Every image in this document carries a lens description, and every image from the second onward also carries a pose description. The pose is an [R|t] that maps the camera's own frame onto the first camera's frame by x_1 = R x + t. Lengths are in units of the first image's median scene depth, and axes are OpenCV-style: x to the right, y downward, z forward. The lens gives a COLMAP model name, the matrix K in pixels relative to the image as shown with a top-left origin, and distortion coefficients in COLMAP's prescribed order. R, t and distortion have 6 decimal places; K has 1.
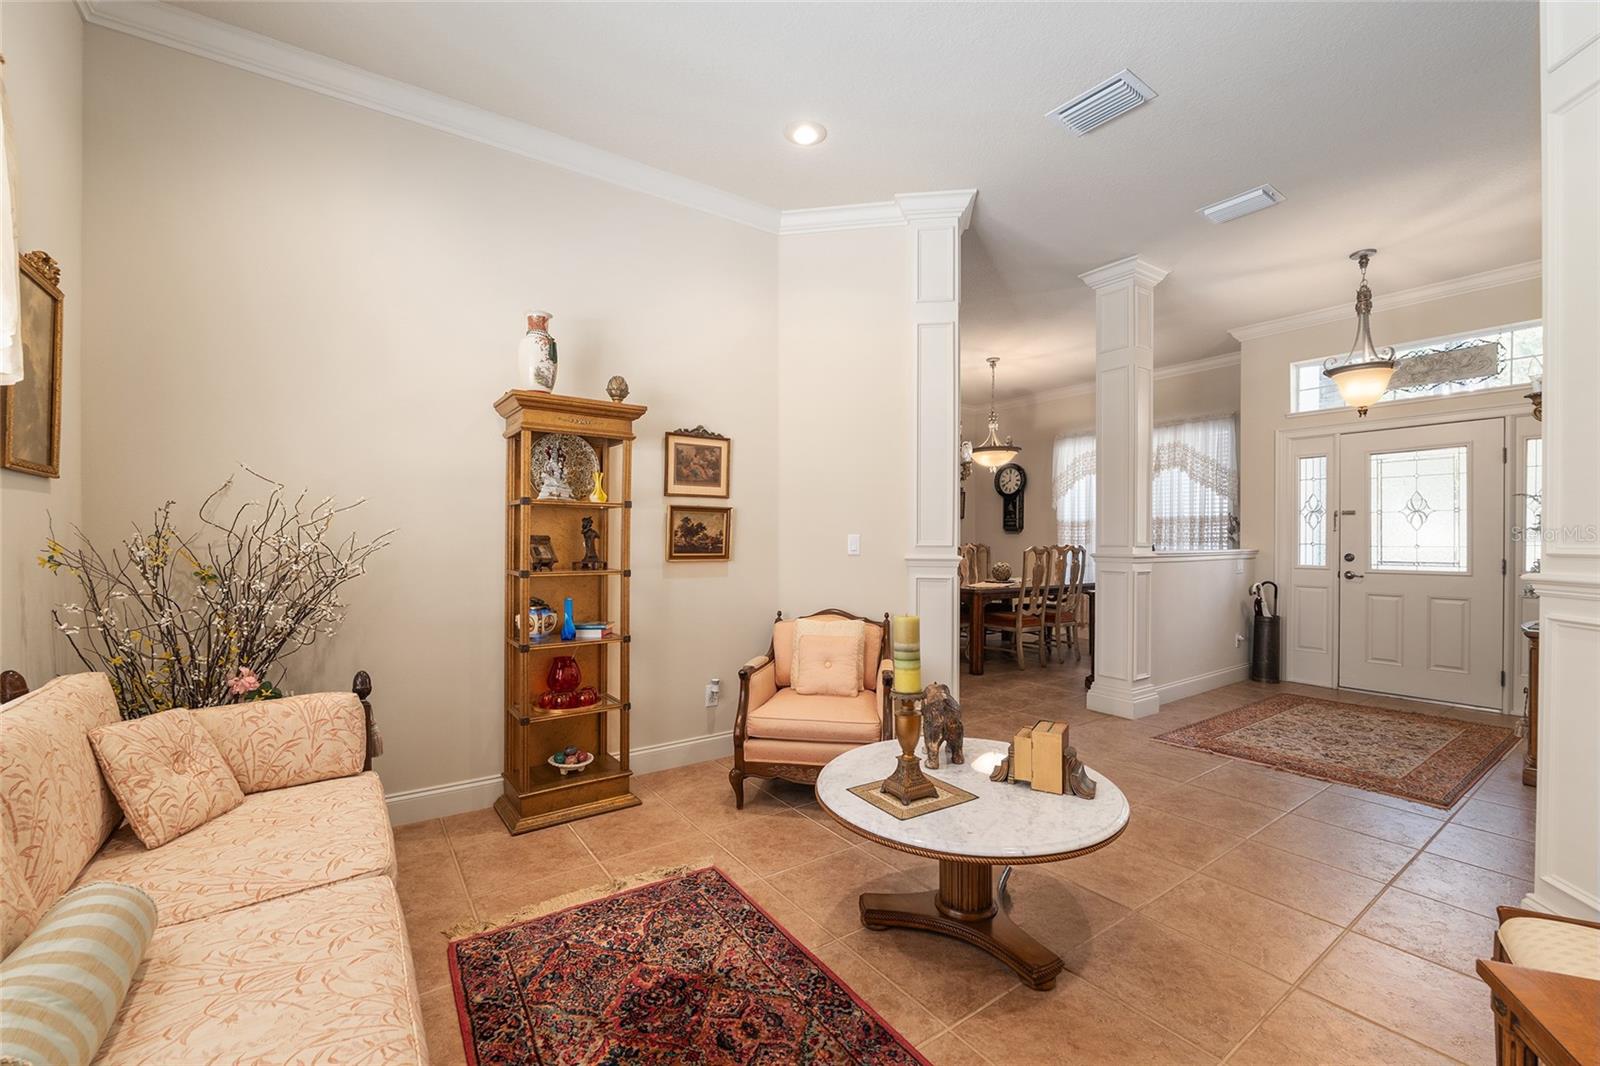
lens RADIAL K [[658.9, 0, 792.1], [0, 658.9, 542.6], [0, 0, 1]] dist [-0.009721, 0.000133]
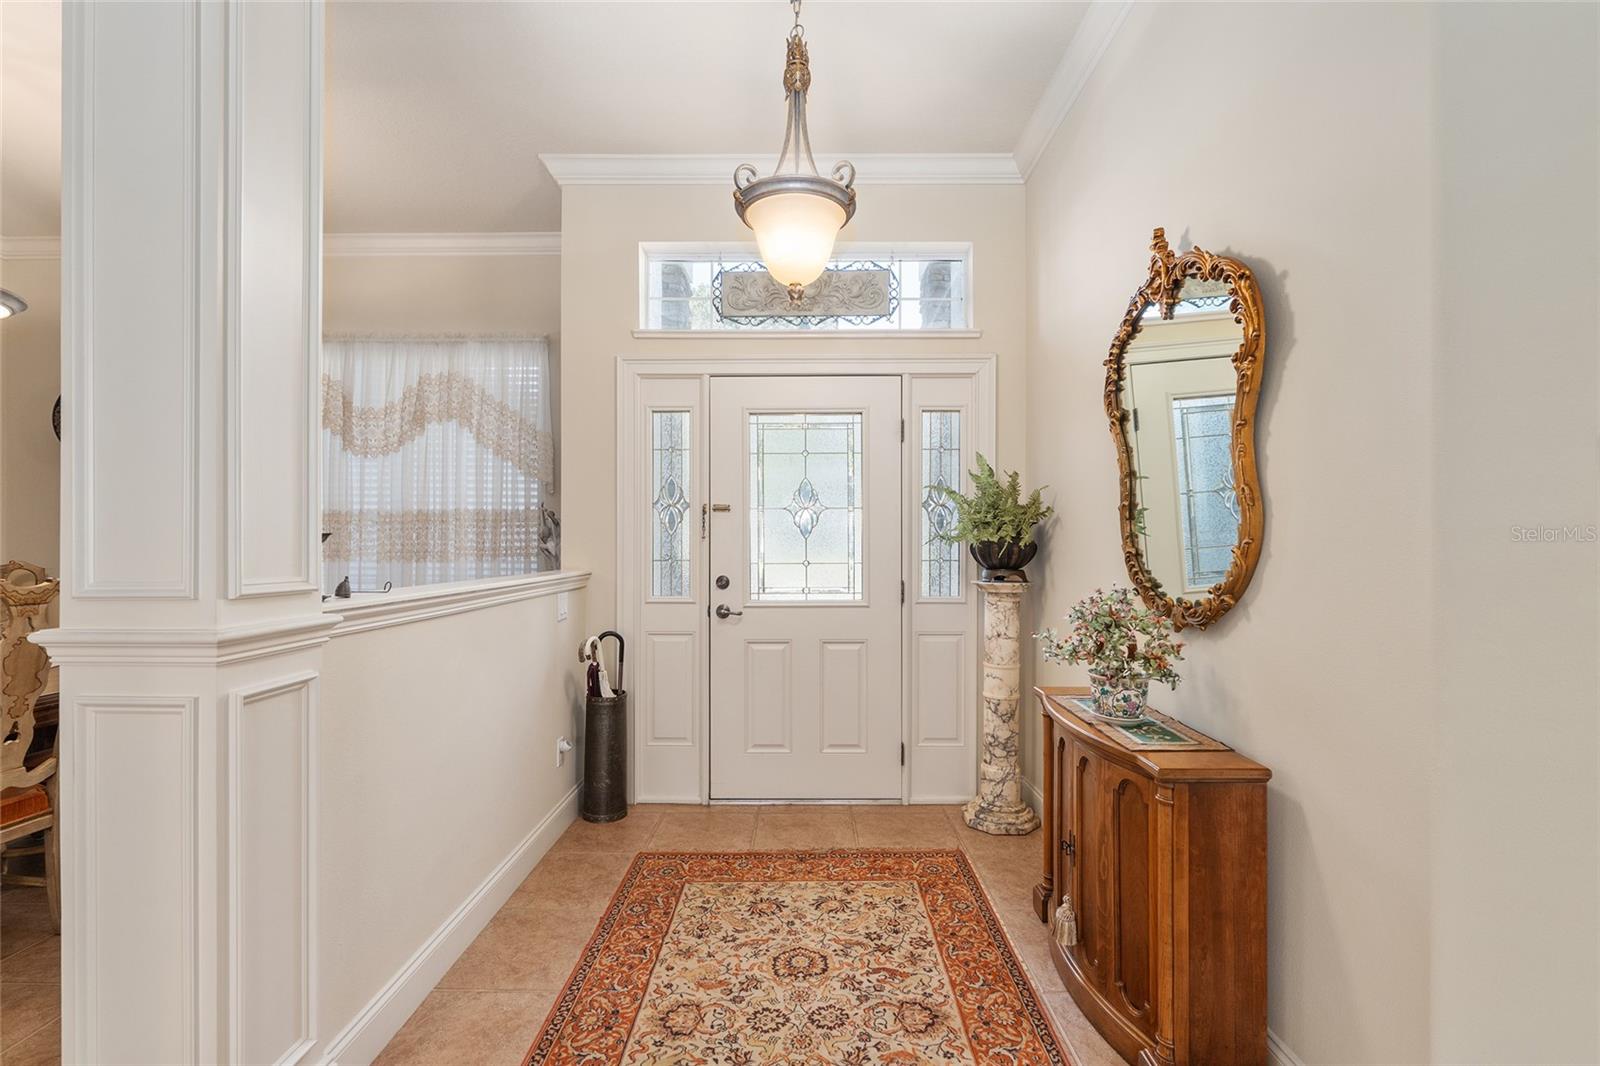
lens RADIAL K [[678.1, 0, 796.6], [0, 678.1, 538.2], [0, 0, 1]] dist [-0.006298, -0.001080]
pose [[0.570018, 0.005749, 0.821612, 0.322476], [0.005961, 0.999920, -0.011133, -0.008992], [-0.821610, 0.011244, 0.569939, 0.501830]]
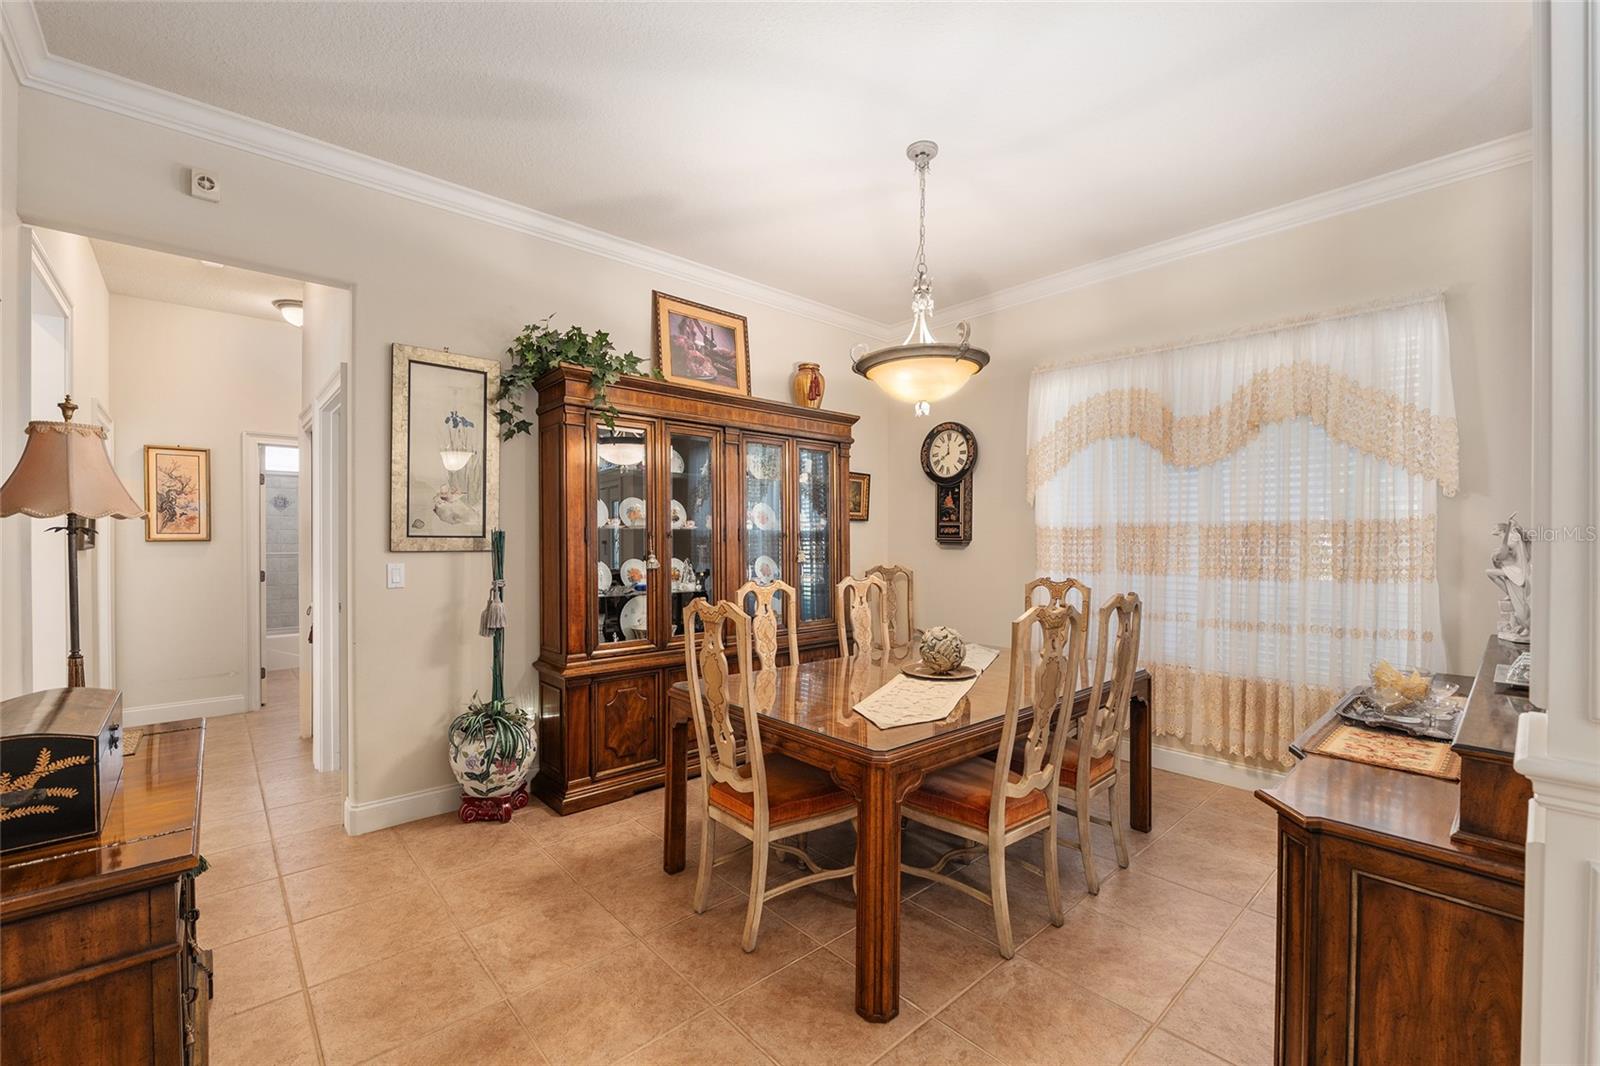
lens RADIAL K [[658.9, 0, 799.3], [0, 658.9, 537.6], [0, 0, 1]] dist [-0.009721, 0.000133]
pose [[0.991913, 0.003399, 0.126873, 0.192106], [-0.002564, 0.999974, -0.006746, -0.027192], [-0.126893, 0.006366, 0.991896, 0.656127]]
